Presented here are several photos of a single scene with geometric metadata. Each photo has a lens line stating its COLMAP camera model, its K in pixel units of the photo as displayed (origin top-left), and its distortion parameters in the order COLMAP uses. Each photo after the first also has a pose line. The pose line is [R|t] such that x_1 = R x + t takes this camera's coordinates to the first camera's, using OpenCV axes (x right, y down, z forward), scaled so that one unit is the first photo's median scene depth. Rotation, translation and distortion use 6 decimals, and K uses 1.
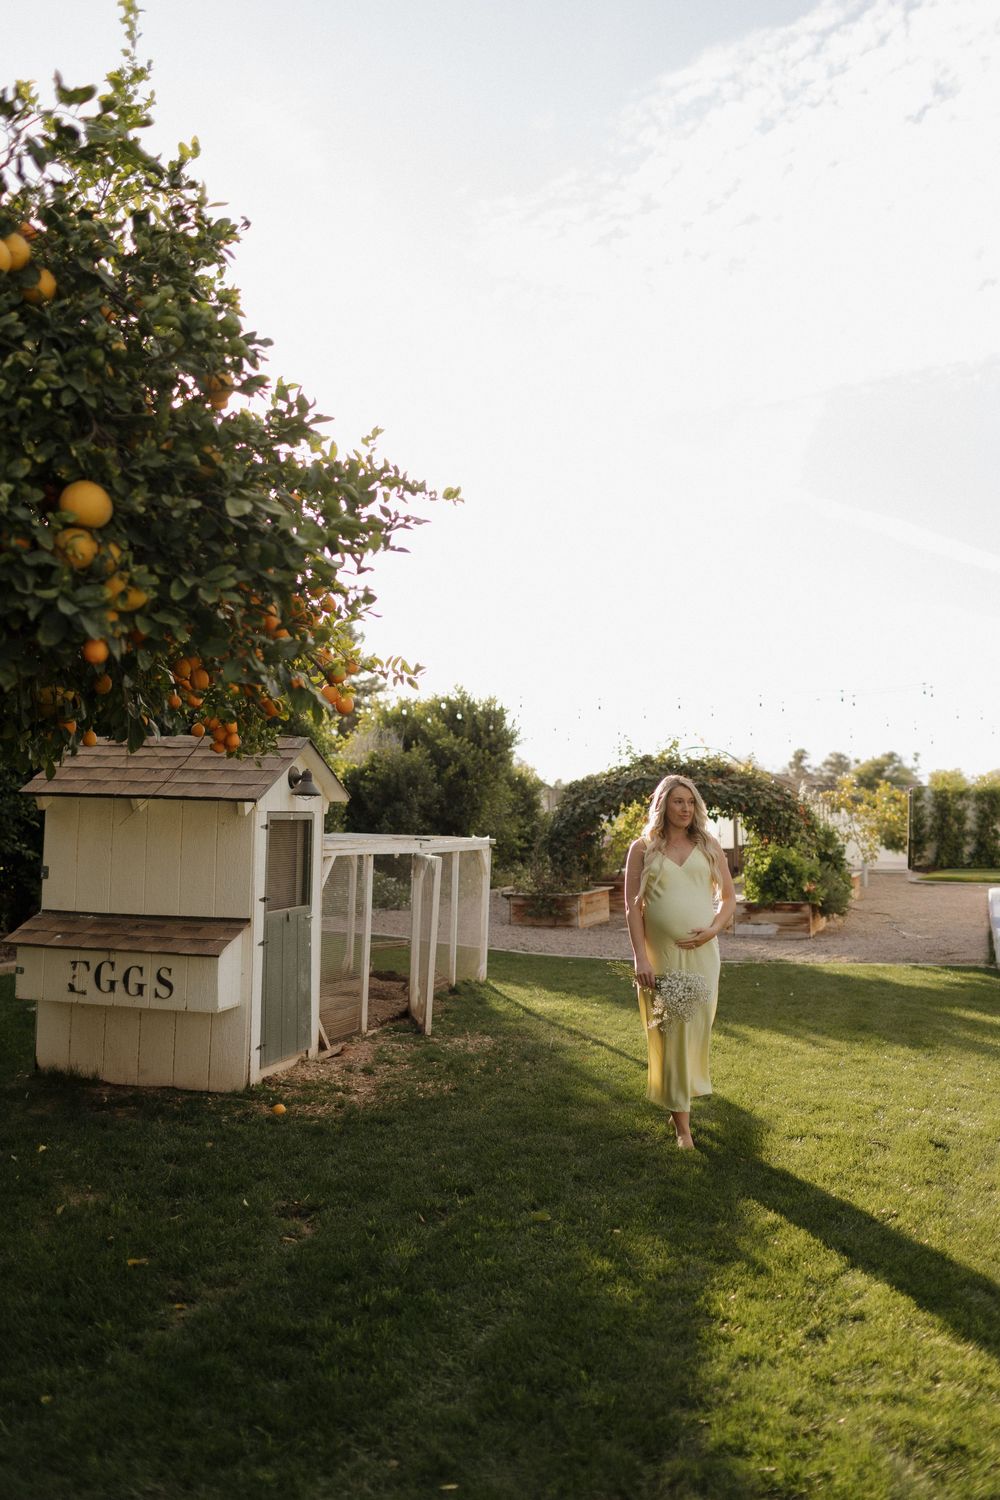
lens RADIAL K [[1461.0, 0, 490.6], [0, 1461.0, 758.1], [0, 0, 1]] dist [0.014759, 0.000000]
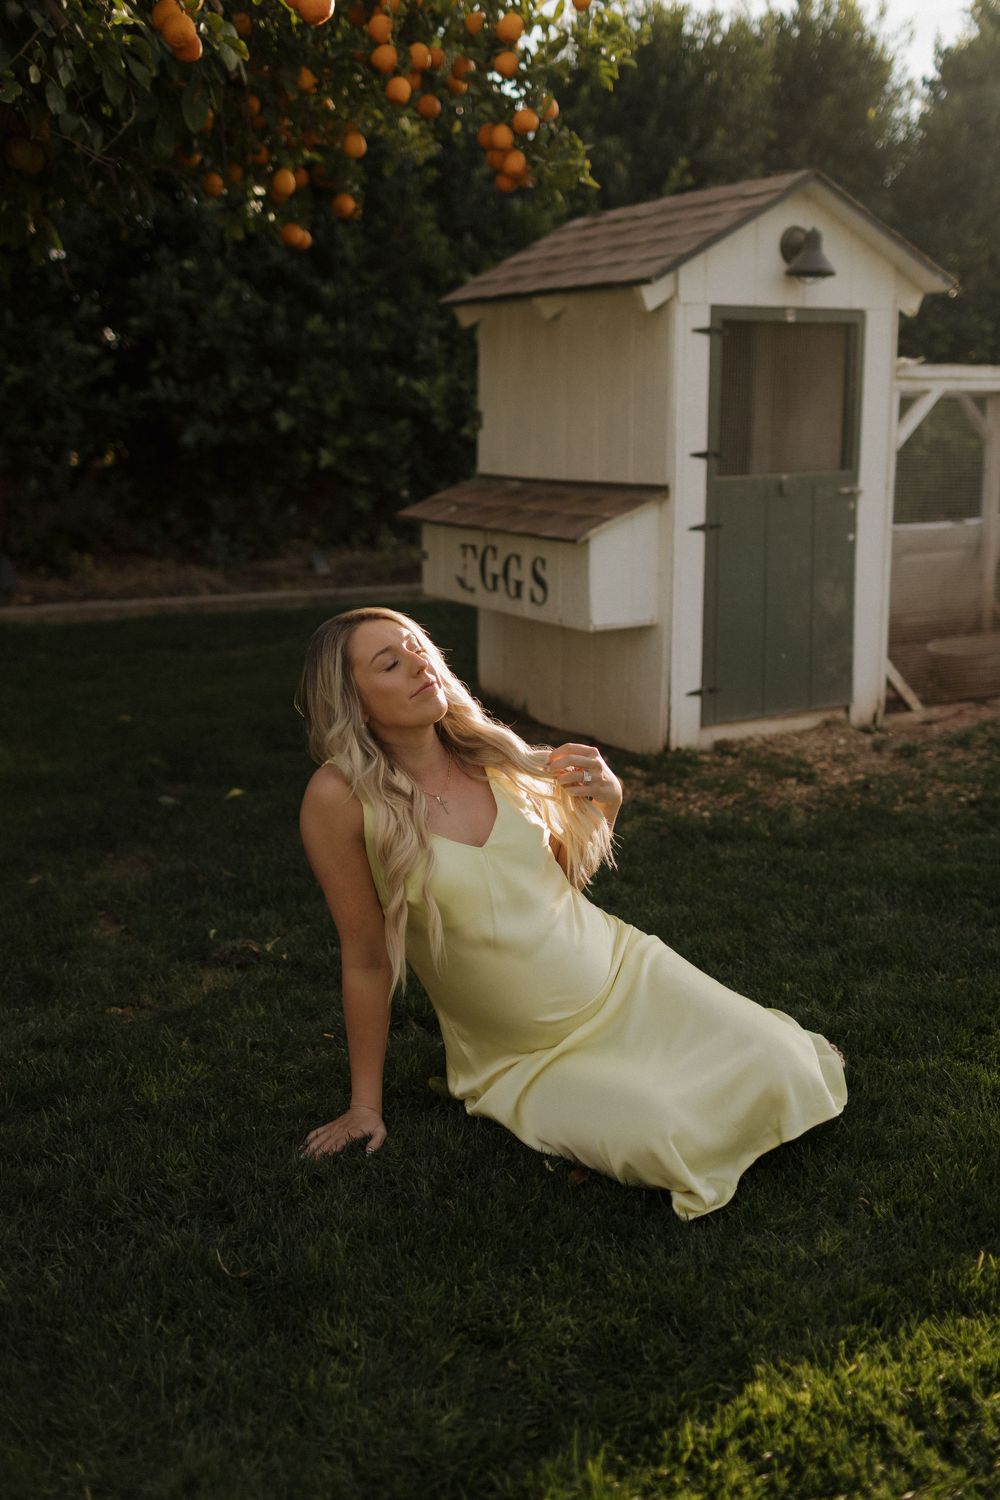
lens RADIAL K [[1499.0, 0, 499.3], [0, 1499.0, 738.5], [0, 0, 1]] dist [0.018377, 0.000000]
pose [[0.692915, 0.126366, -0.709859, 0.253330], [0.045933, 0.974786, 0.218363, 0.074111], [0.719555, -0.183913, 0.669639, 0.519313]]
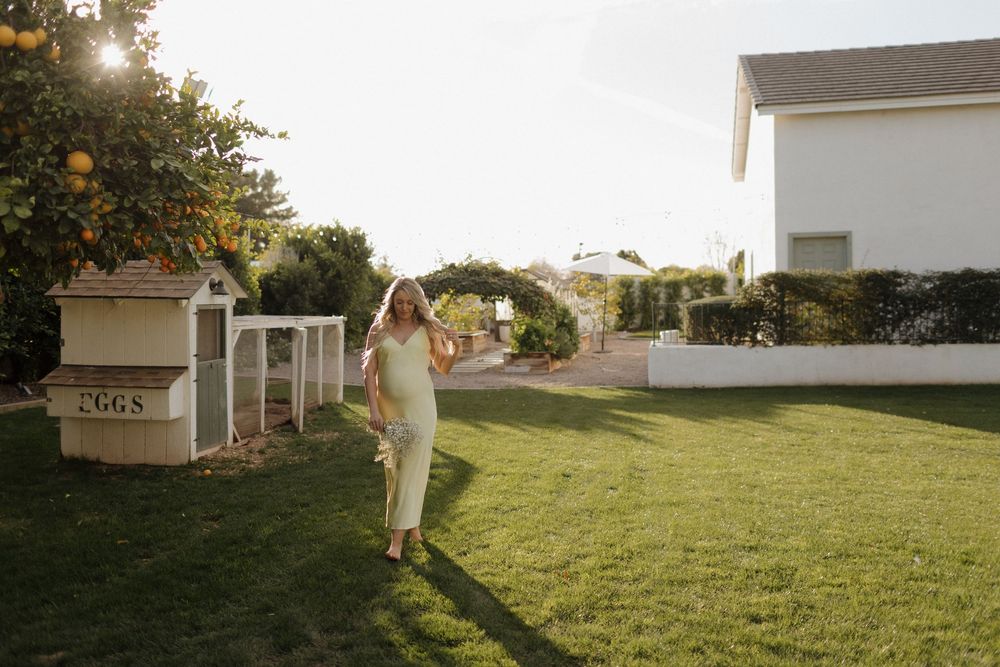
lens RADIAL K [[999.3, 0, 503.2], [0, 999.3, 323.9], [0, 0, 1]] dist [0.018377, 0.000000]
pose [[0.992199, -0.019191, 0.123178, 0.062689], [0.011272, 0.997843, 0.064665, -0.013281], [-0.124153, -0.062772, 0.990276, -0.223456]]
